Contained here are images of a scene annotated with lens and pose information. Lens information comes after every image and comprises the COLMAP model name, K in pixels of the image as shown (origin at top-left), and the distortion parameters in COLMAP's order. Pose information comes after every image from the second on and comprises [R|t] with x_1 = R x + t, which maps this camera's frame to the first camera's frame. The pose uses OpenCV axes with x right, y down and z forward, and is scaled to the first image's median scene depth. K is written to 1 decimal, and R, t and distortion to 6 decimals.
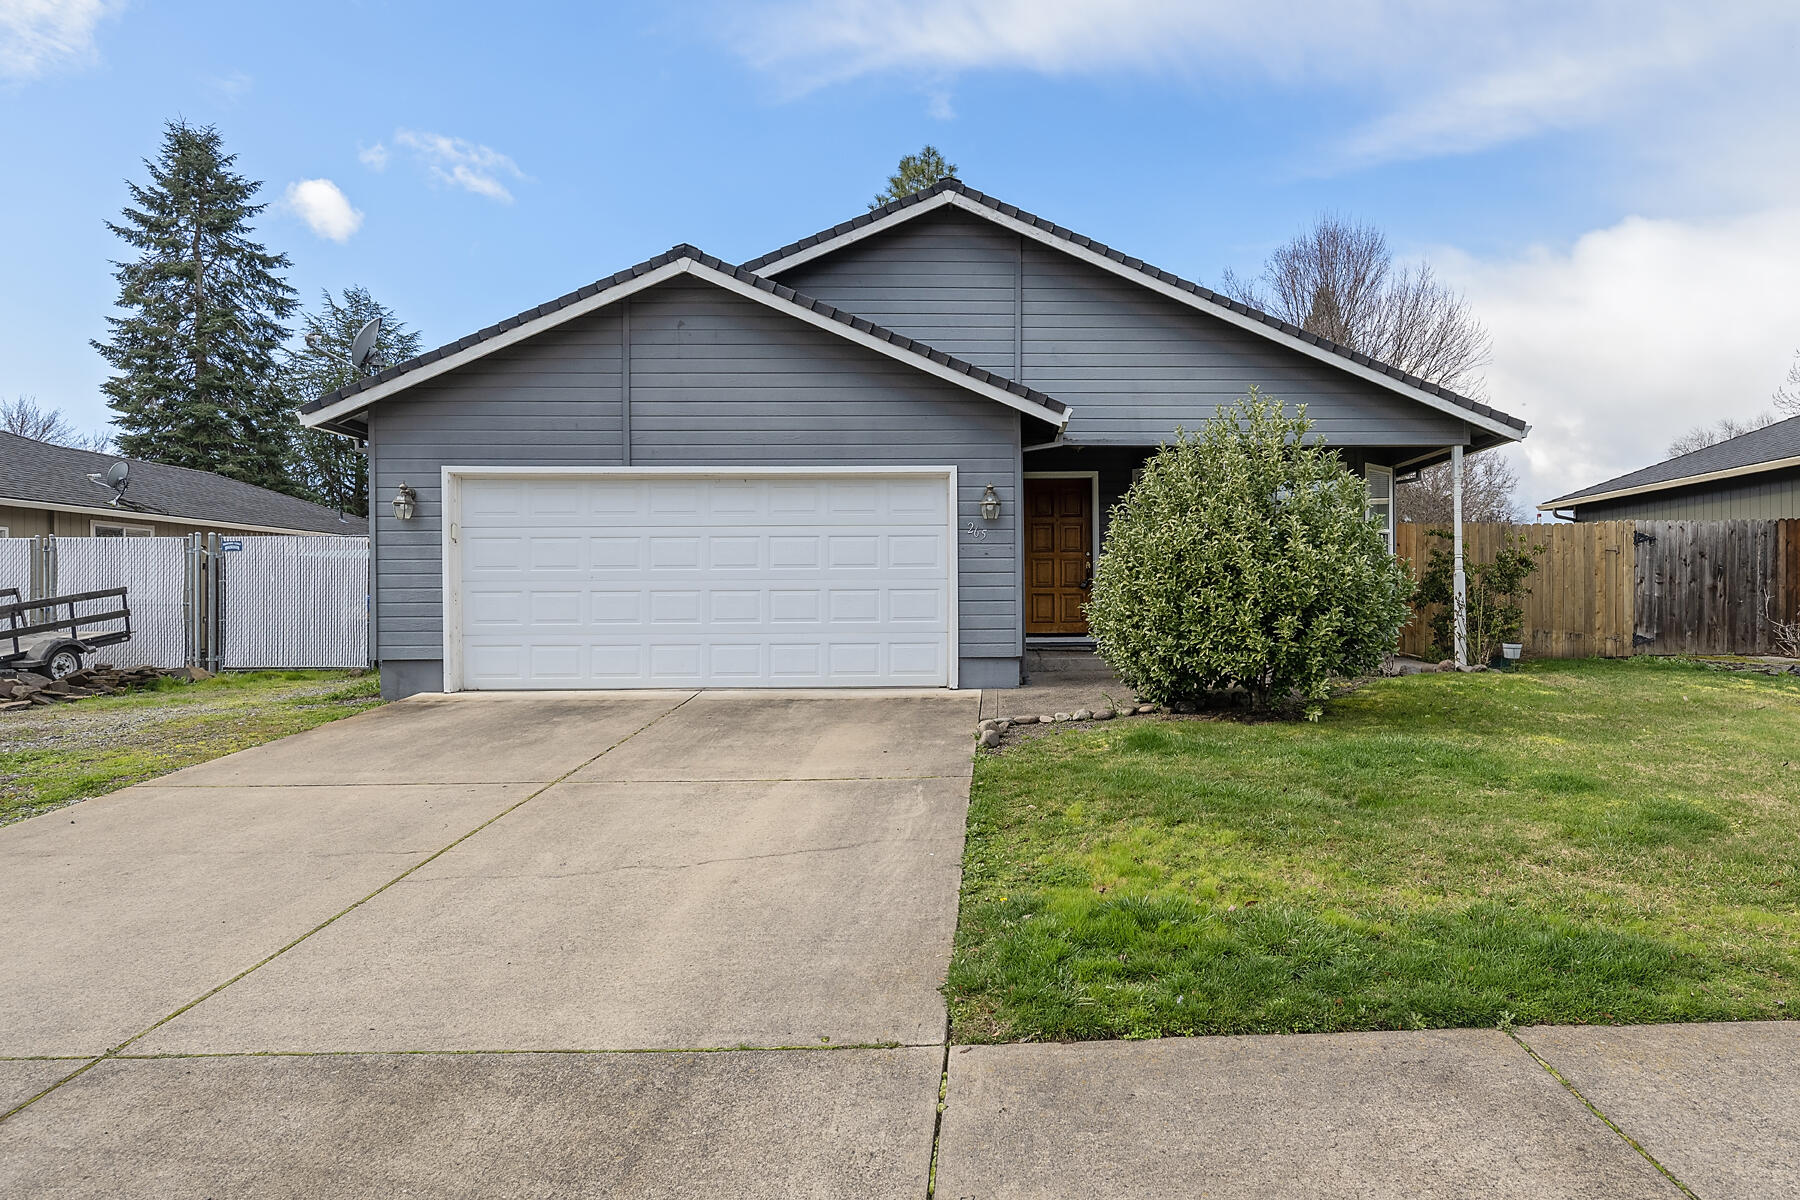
lens RADIAL K [[990.3, 0, 902.2], [0, 990.3, 605.5], [0, 0, 1]] dist [-0.001126, 0.002576]
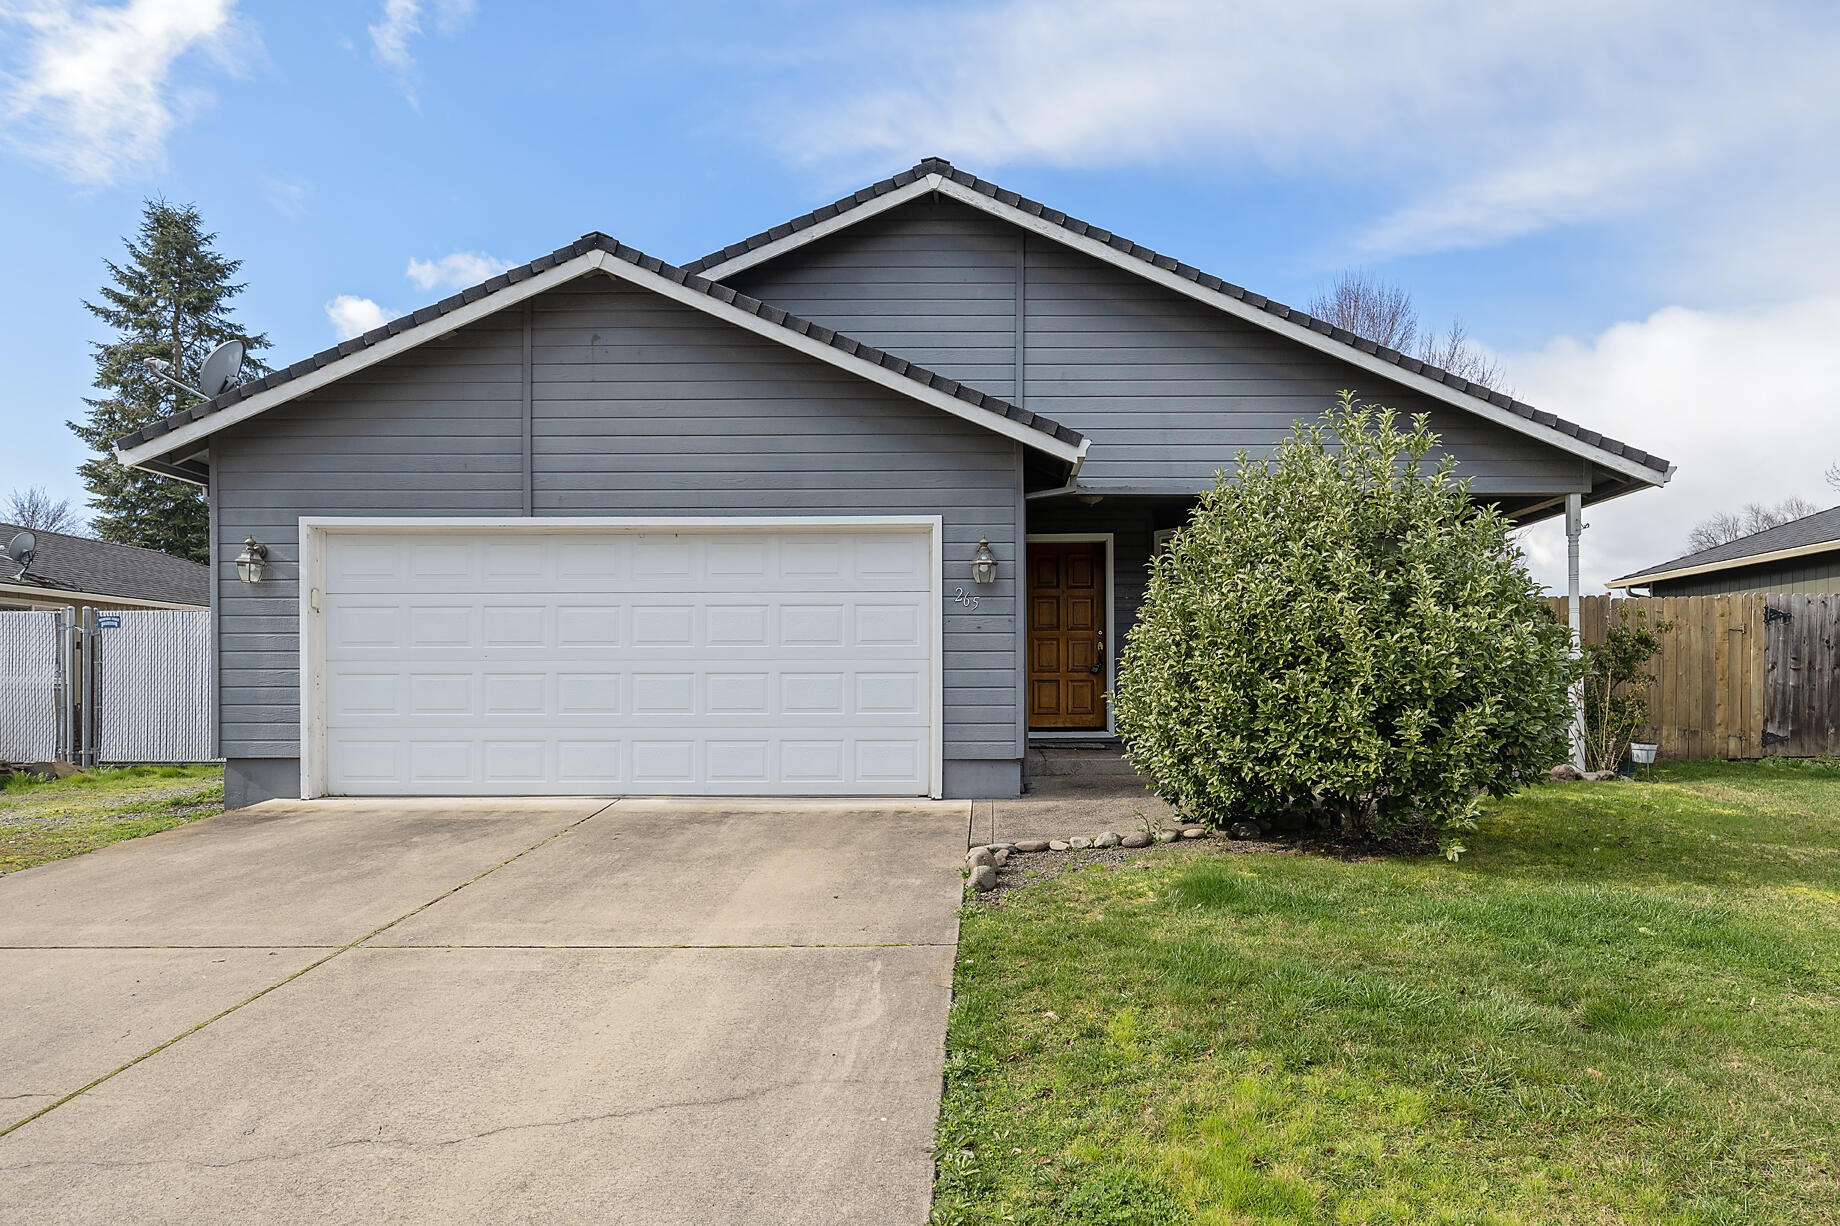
lens RADIAL K [[1012.3, 0, 864.6], [0, 1012.3, 694.7], [0, 0, 1]] dist [-0.001126, 0.002576]
pose [[0.999624, 0.003808, -0.027164, 0.015896], [-0.003792, 0.999993, 0.000661, 0.001041], [0.027166, -0.000557, 0.999631, 0.191273]]
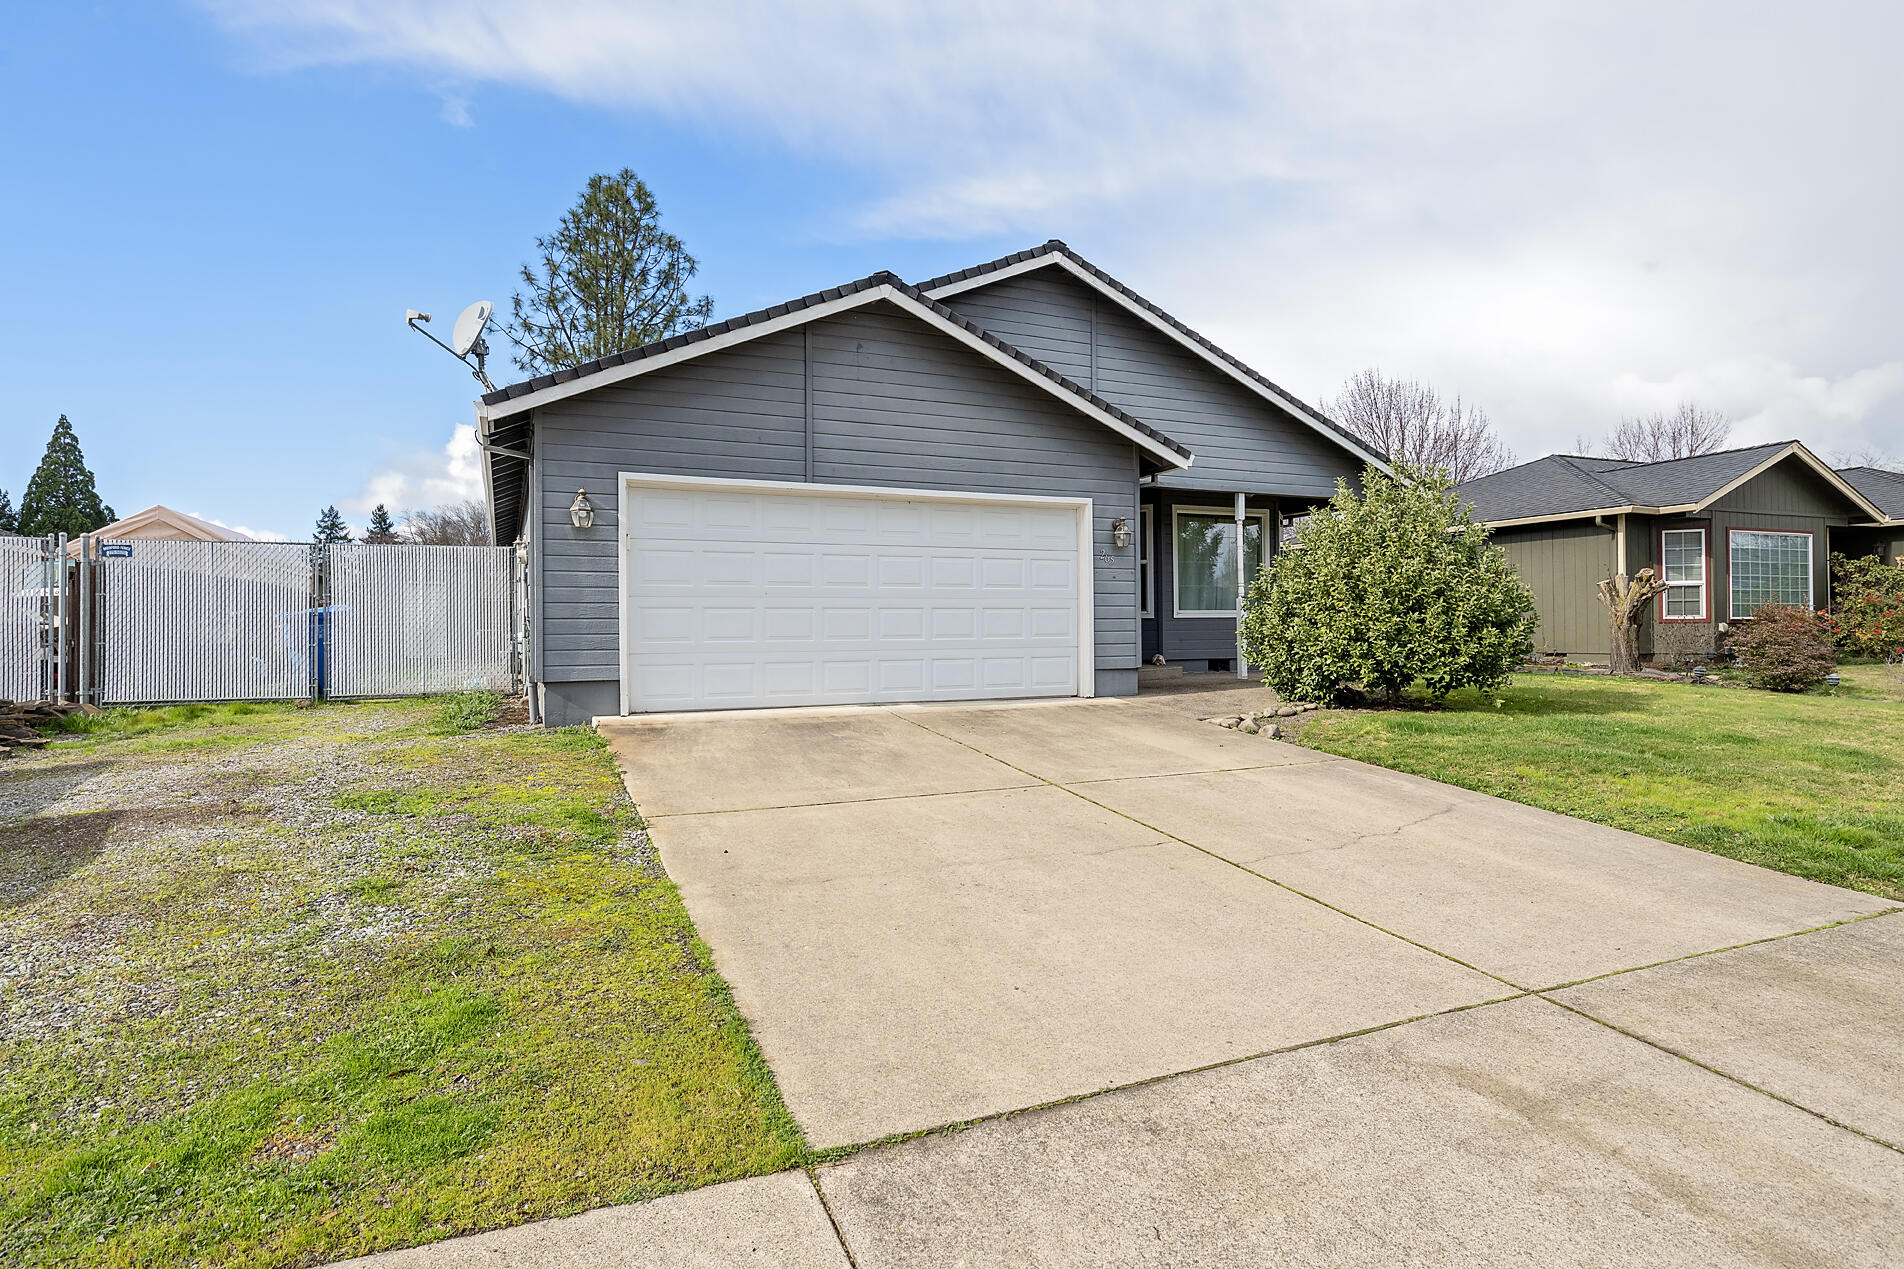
lens RADIAL K [[974.6, 0, 890.1], [0, 974.6, 612.4], [0, 0, 1]] dist [-0.004441, -0.000394]
pose [[0.928086, 0.005894, 0.372318, -0.565712], [0.000156, 0.999868, -0.016219, 0.005893], [-0.372365, 0.015111, 0.927963, 0.059328]]
